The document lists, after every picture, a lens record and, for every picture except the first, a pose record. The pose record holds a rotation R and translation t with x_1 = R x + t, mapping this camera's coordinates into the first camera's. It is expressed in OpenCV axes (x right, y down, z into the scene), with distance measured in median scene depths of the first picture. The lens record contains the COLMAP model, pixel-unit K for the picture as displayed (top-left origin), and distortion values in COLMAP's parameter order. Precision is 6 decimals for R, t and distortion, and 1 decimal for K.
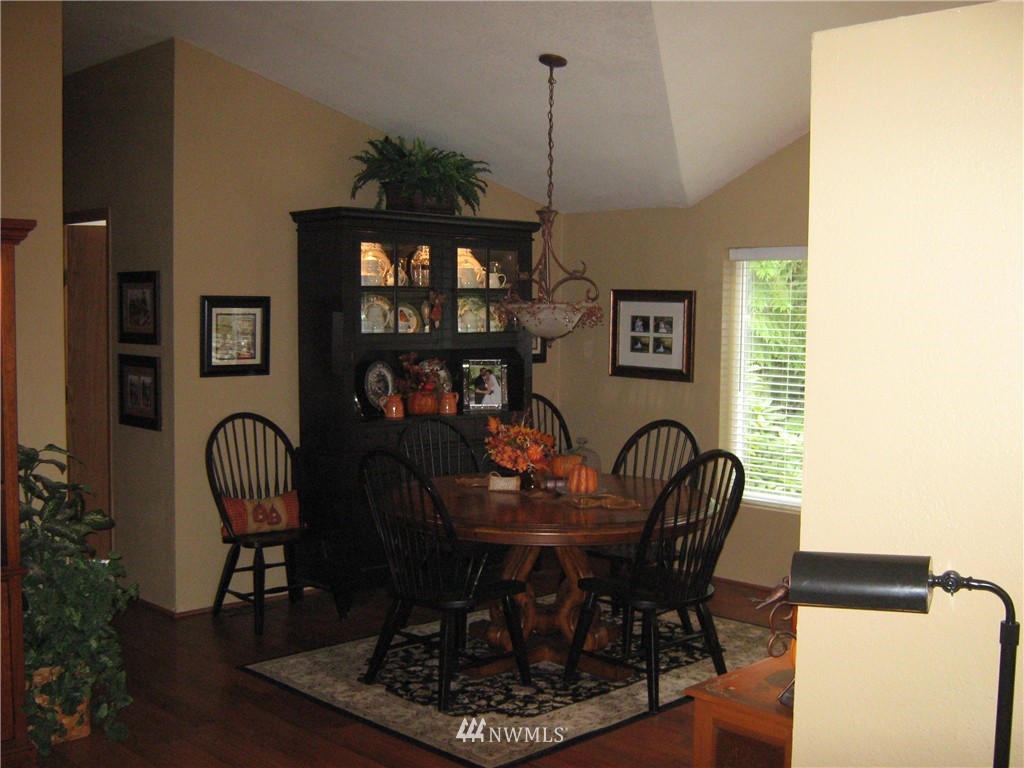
lens RADIAL K [[1154.3, 0, 507.8], [0, 1154.3, 393.7], [0, 0, 1]] dist [-0.108275, 0.000000]
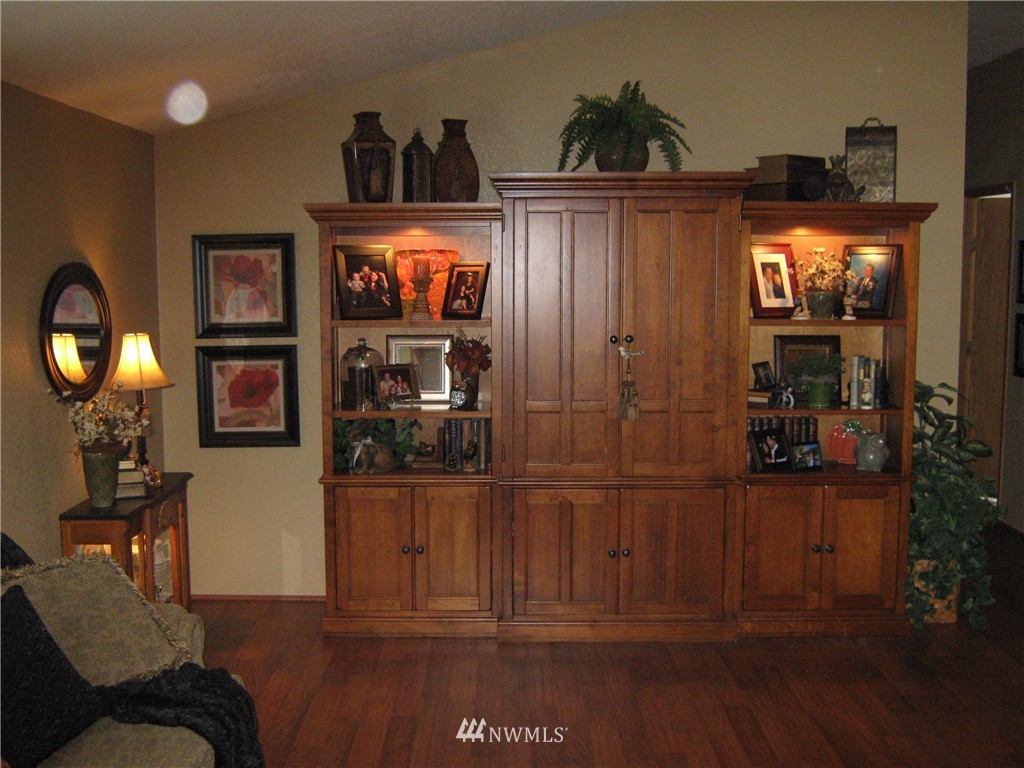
lens RADIAL K [[1154.3, 0, 509.6], [0, 1154.3, 385.1], [0, 0, 1]] dist [-0.108275, 0.000000]
pose [[0.712572, 0.056446, -0.699325, 0.131099], [-0.038624, 0.998403, 0.041232, 0.014801], [0.700535, -0.002370, 0.713614, -0.223237]]
